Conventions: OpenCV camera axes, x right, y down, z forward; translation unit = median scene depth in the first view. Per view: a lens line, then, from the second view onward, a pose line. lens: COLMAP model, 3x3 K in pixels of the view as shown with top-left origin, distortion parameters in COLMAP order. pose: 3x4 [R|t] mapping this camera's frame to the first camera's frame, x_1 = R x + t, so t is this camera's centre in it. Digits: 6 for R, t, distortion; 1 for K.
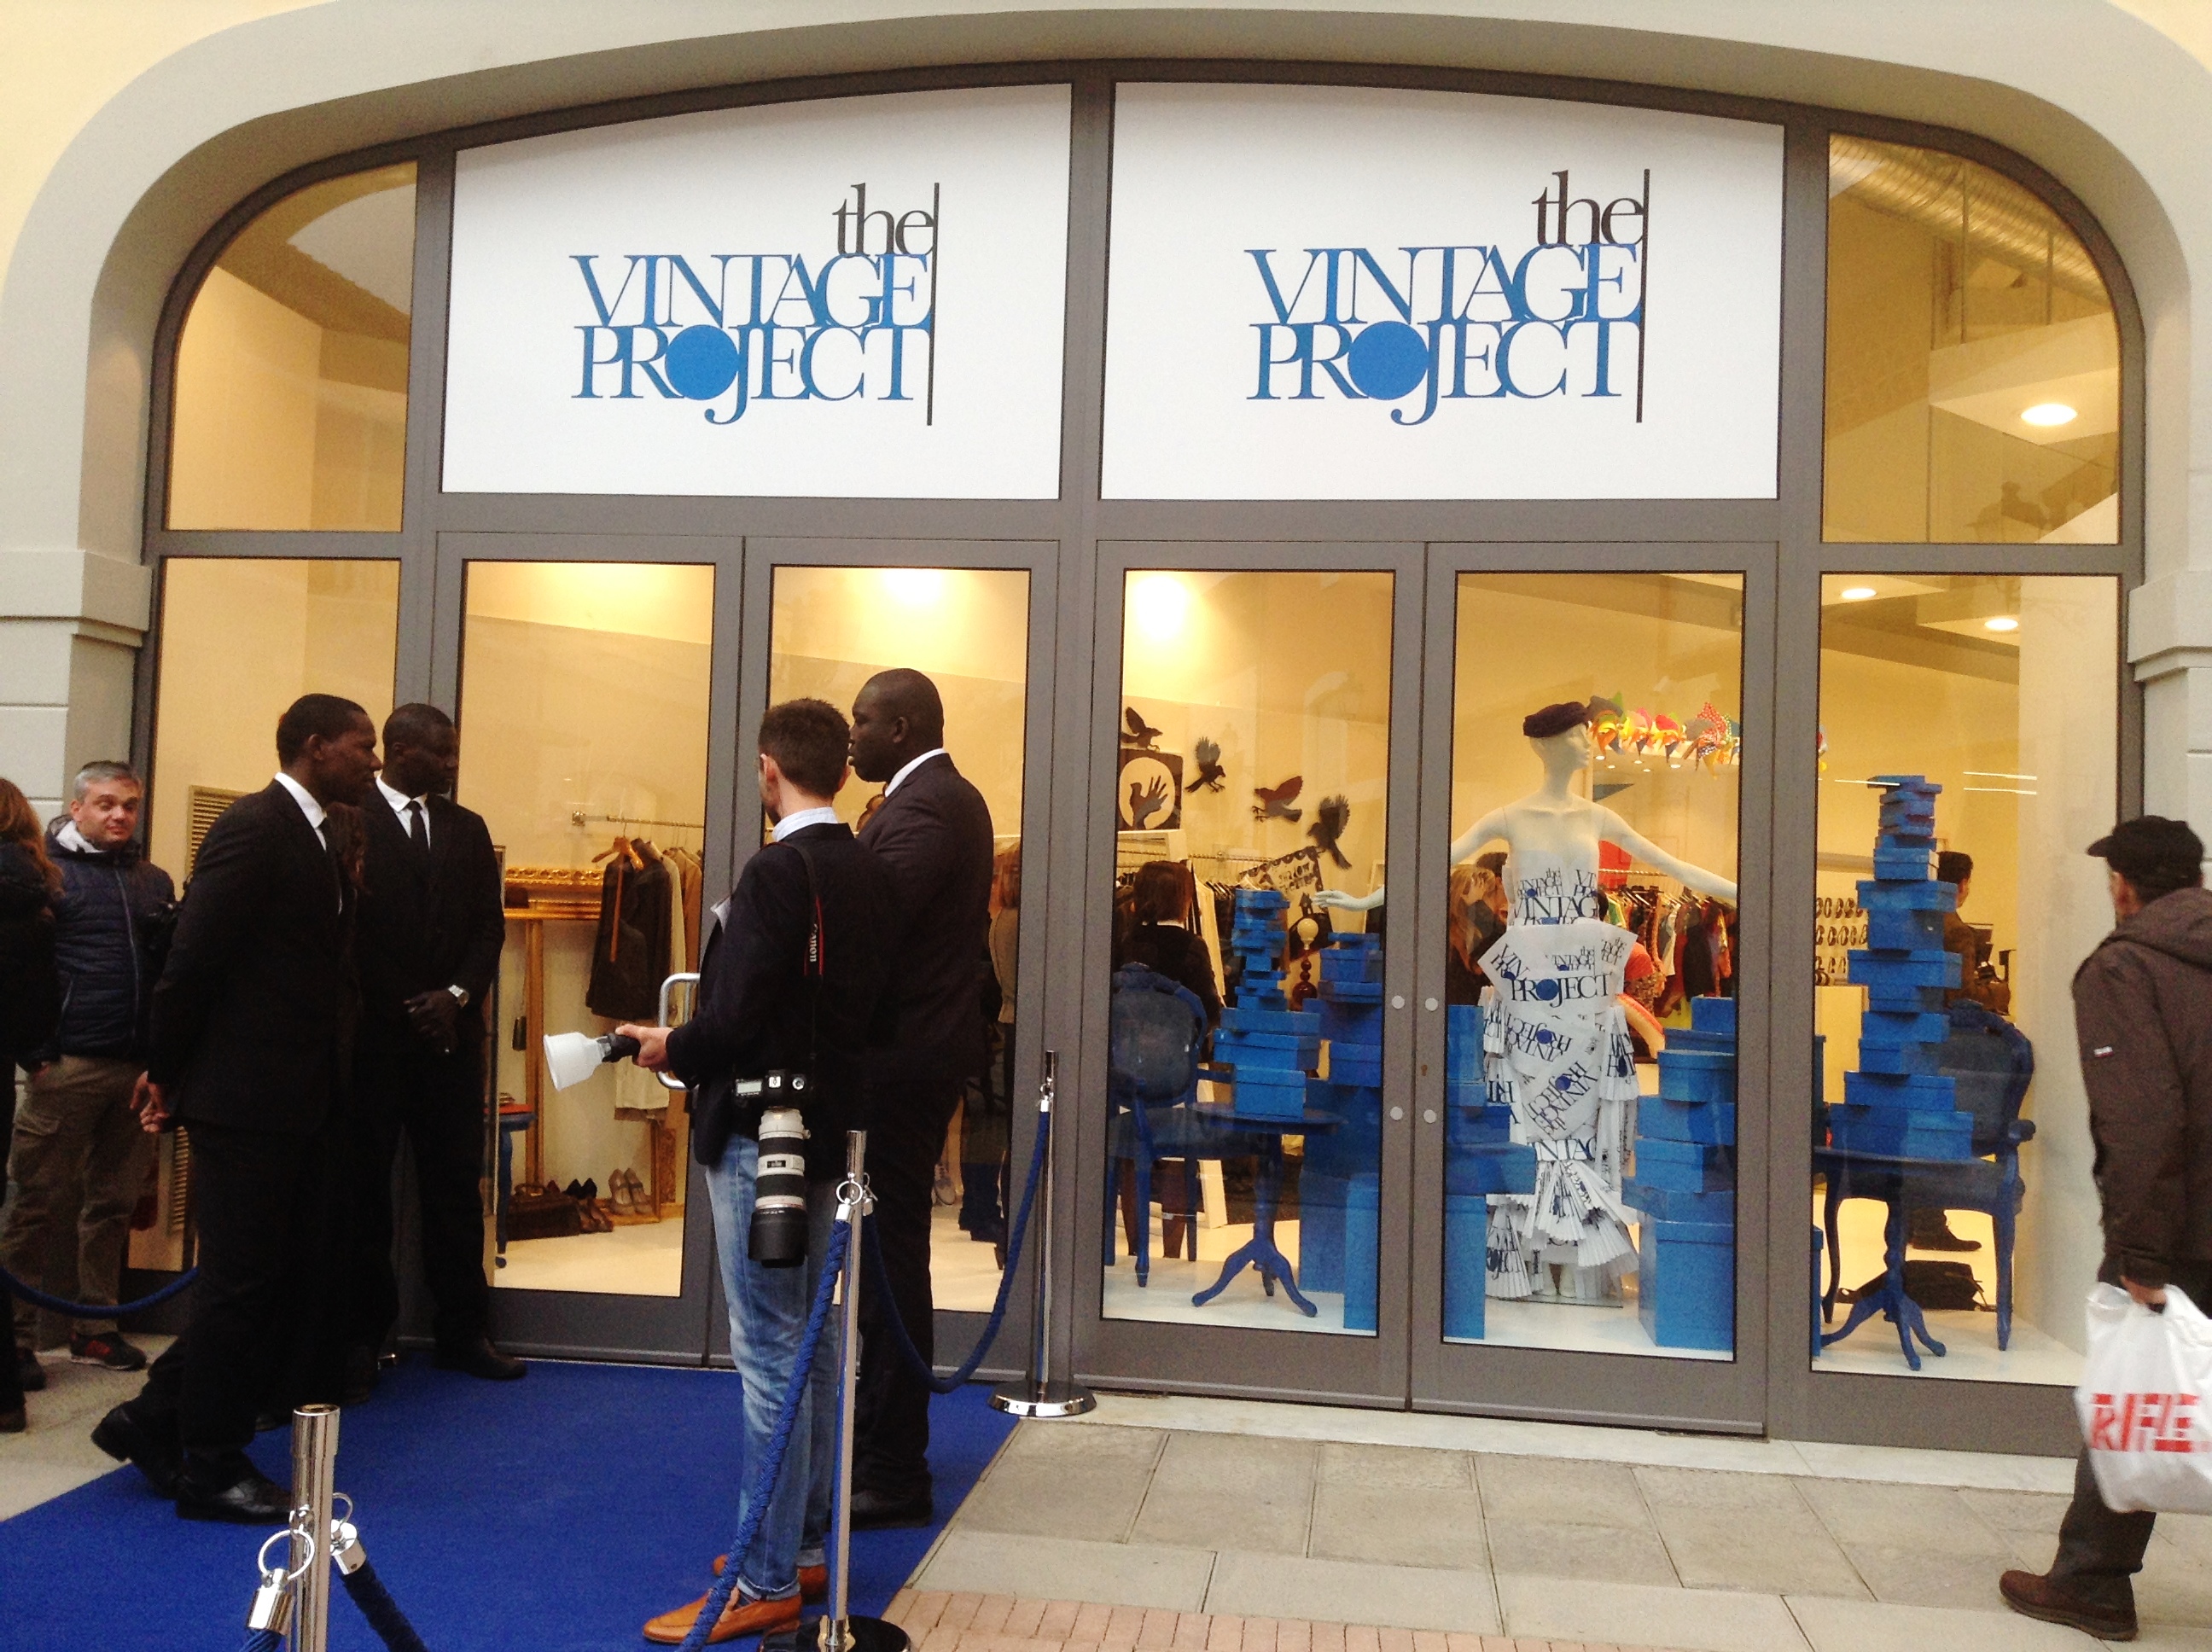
lens RADIAL K [[1983.6, 0, 1106.0], [0, 1983.6, 826.0], [0, 0, 1]] dist [0.111239, -0.230552]
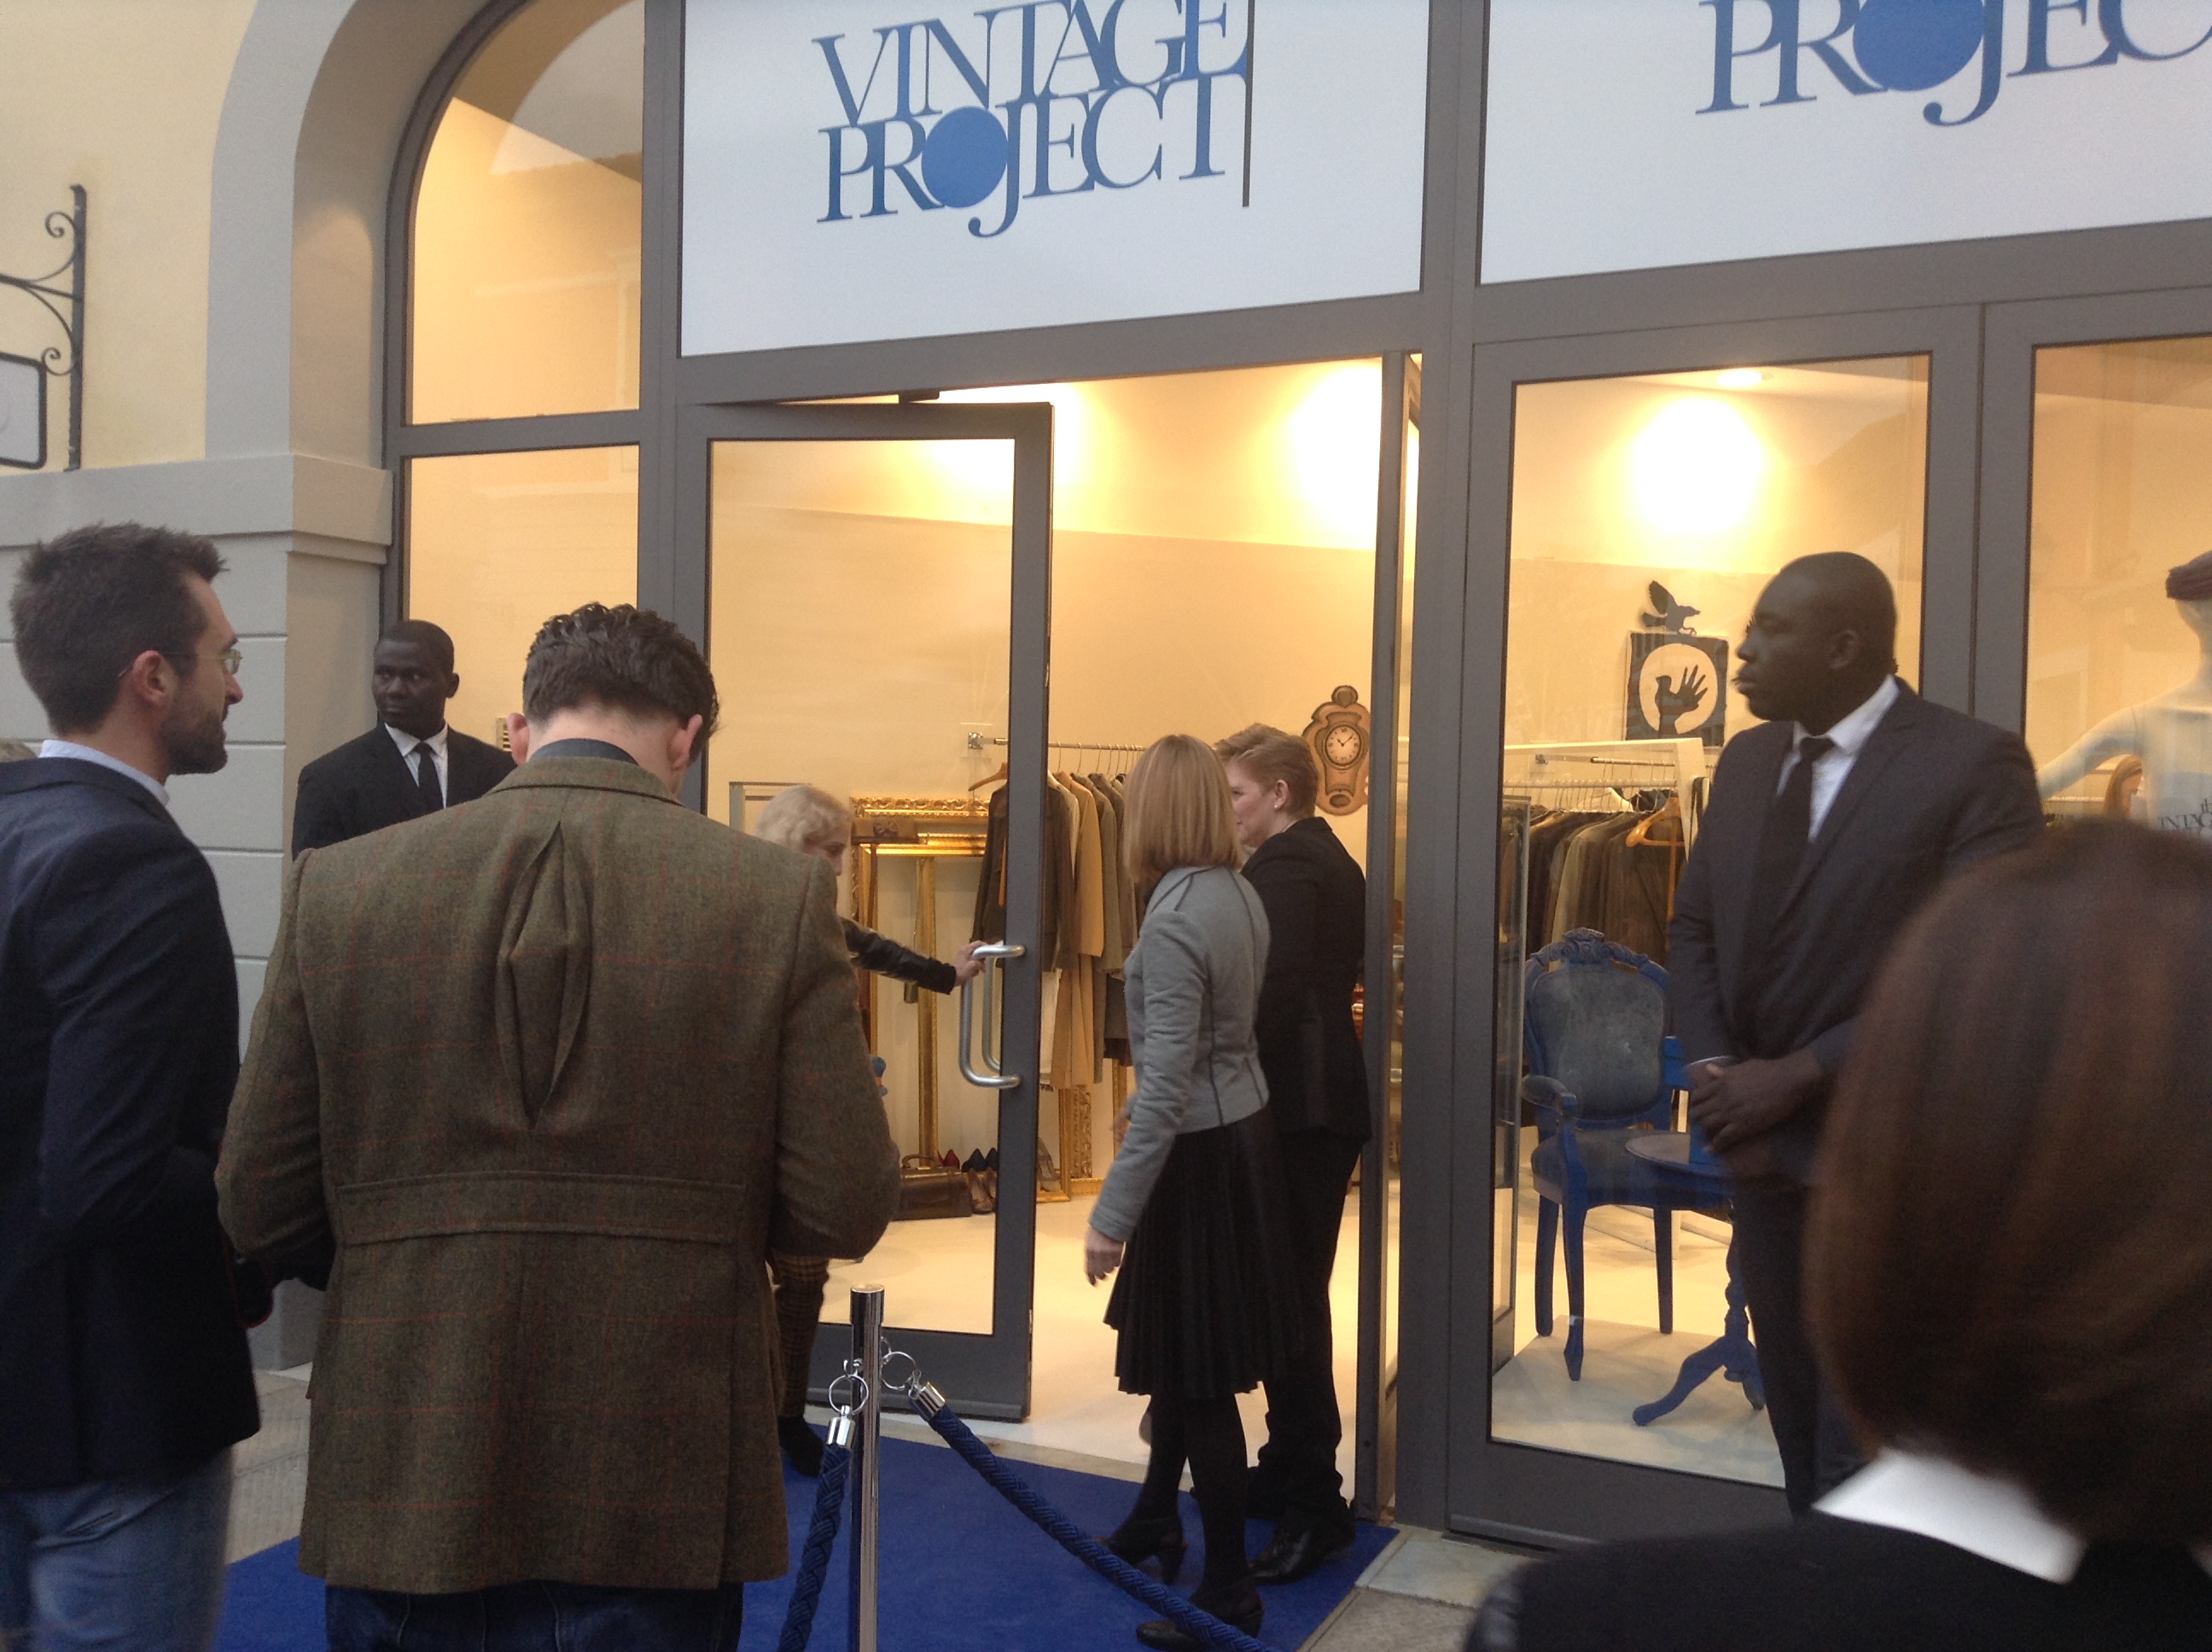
lens RADIAL K [[1983.6, 0, 1106.0], [0, 1983.6, 826.0], [0, 0, 1]] dist [0.111239, -0.230552]
pose [[0.951578, -0.006529, -0.307337, 0.084183], [0.023318, 0.998427, 0.050986, -0.013064], [0.306521, -0.055684, 0.950234, 0.269396]]
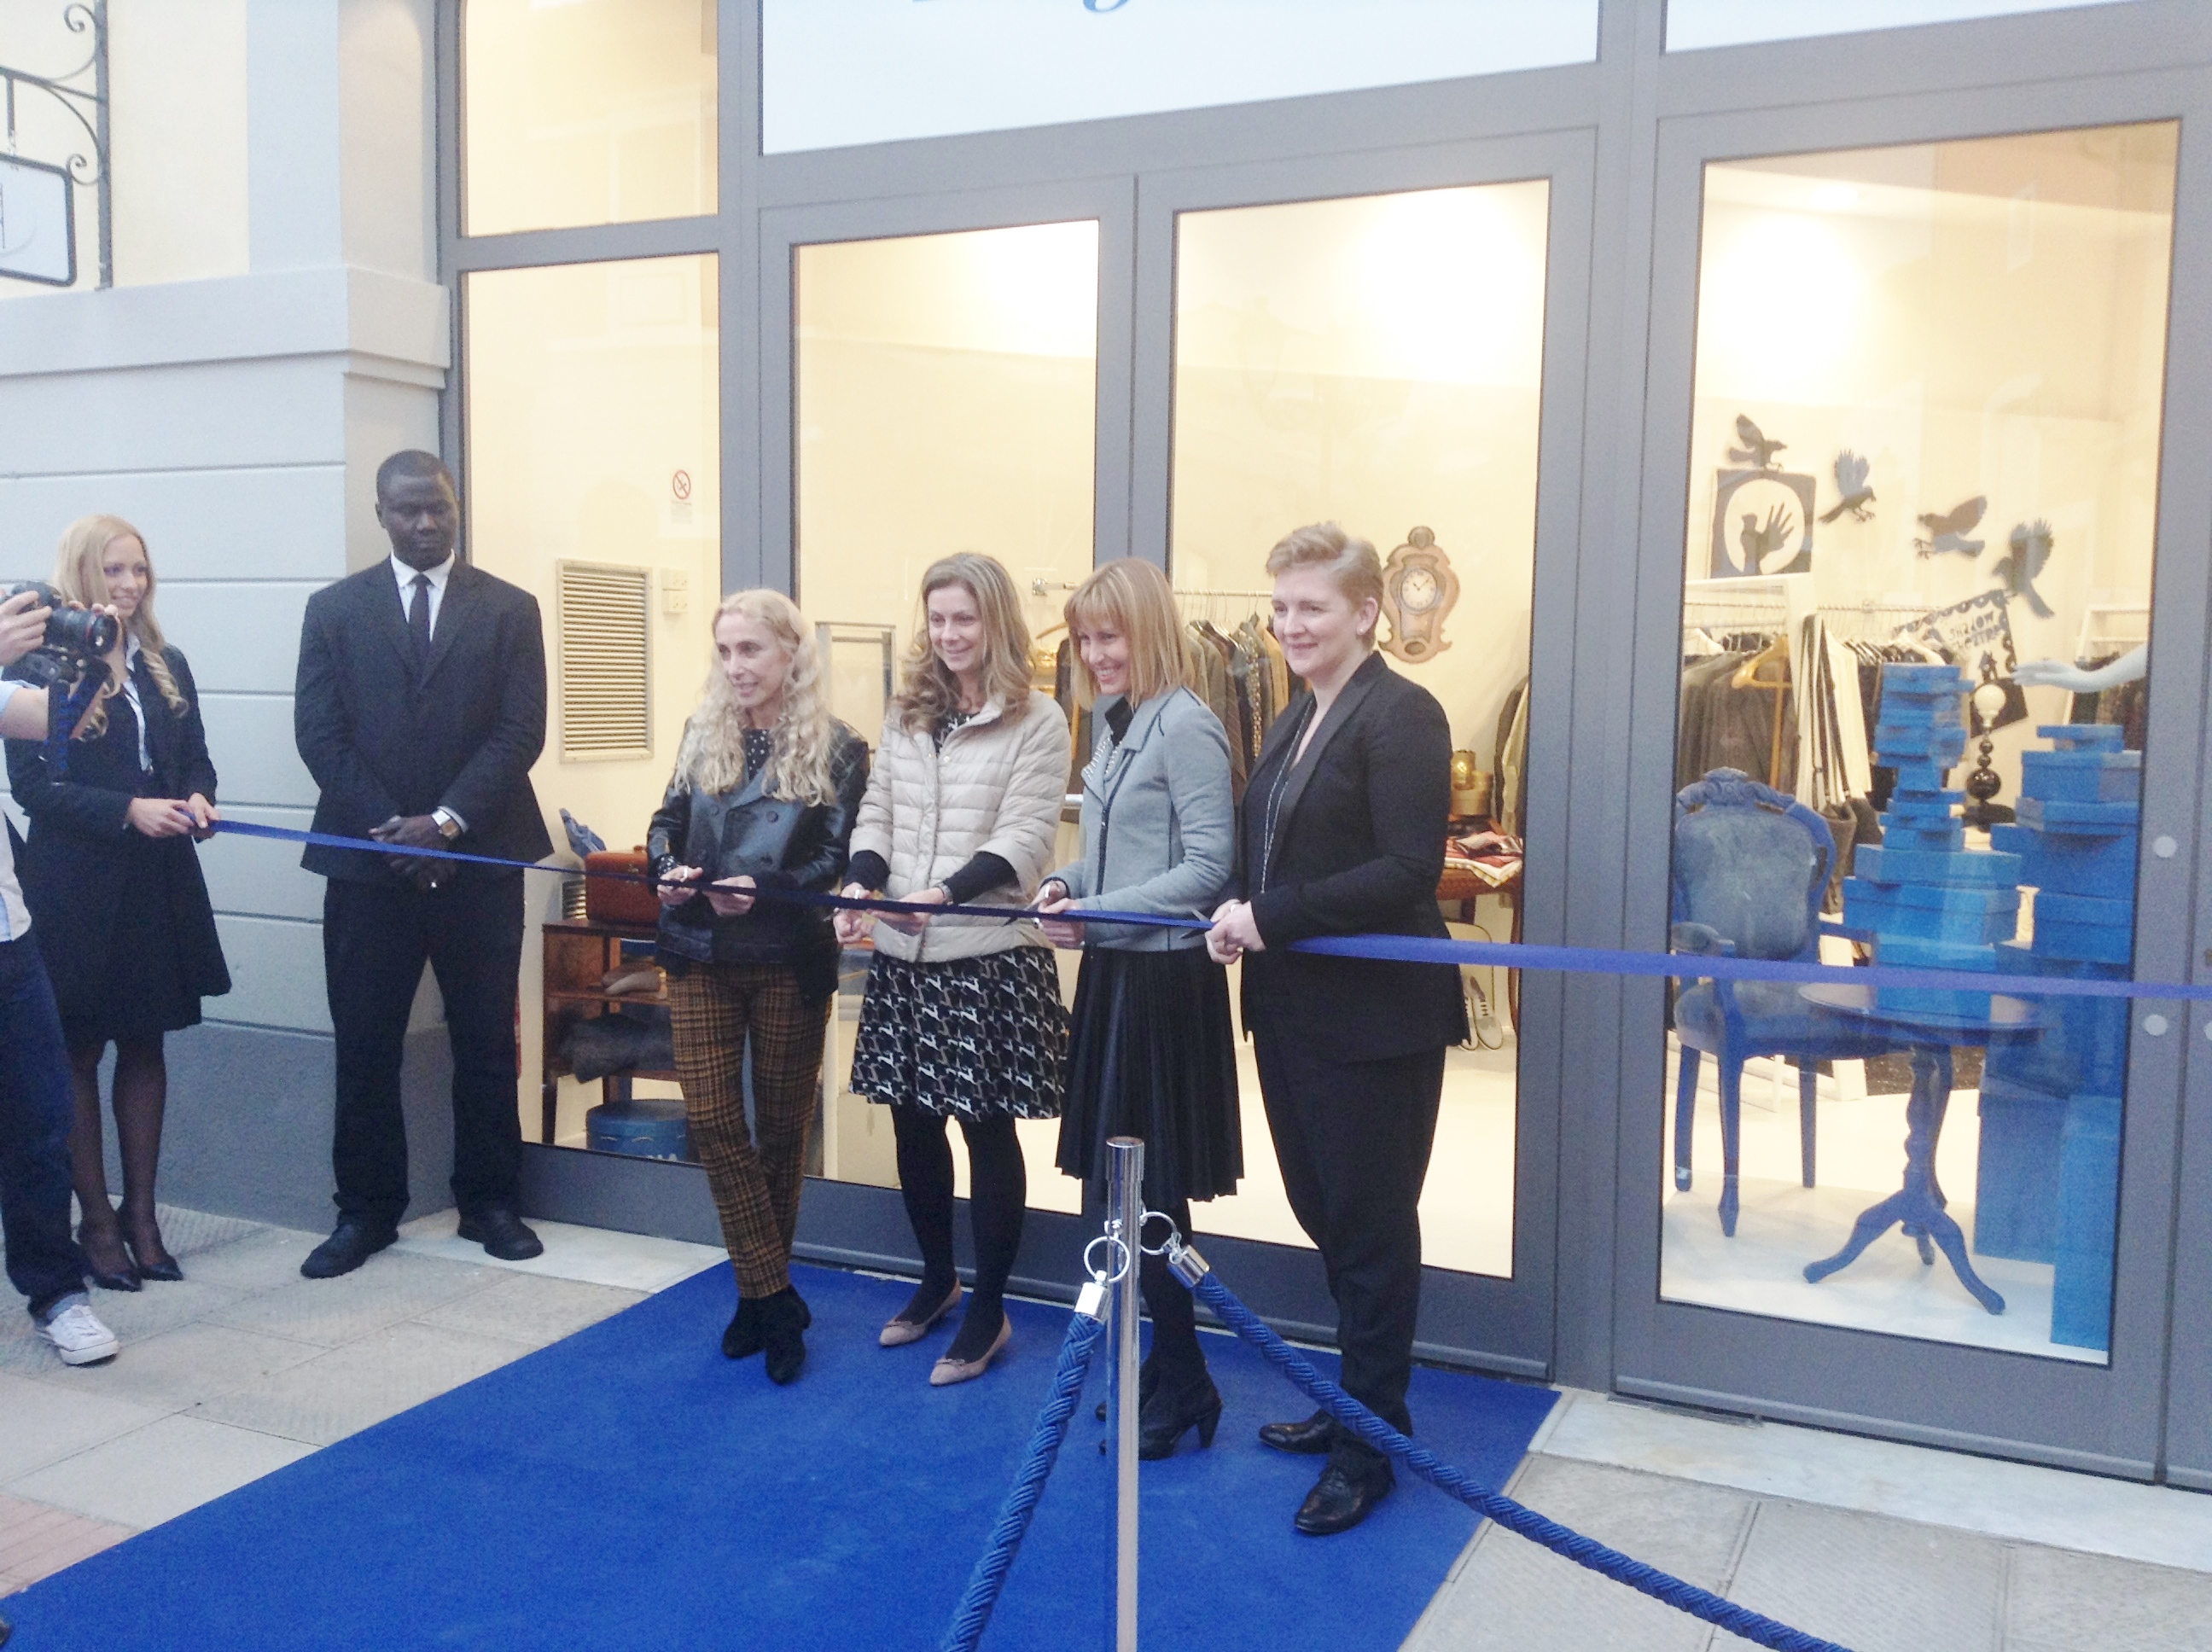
lens RADIAL K [[1980.9, 0, 1106.0], [0, 1980.9, 826.0], [0, 0, 1]] dist [0.084691, -0.144824]
pose [[0.952644, 0.006247, -0.304024, 0.022773], [0.030701, 0.992704, 0.116599, 0.000601], [0.302534, -0.120411, 0.945502, 0.299339]]
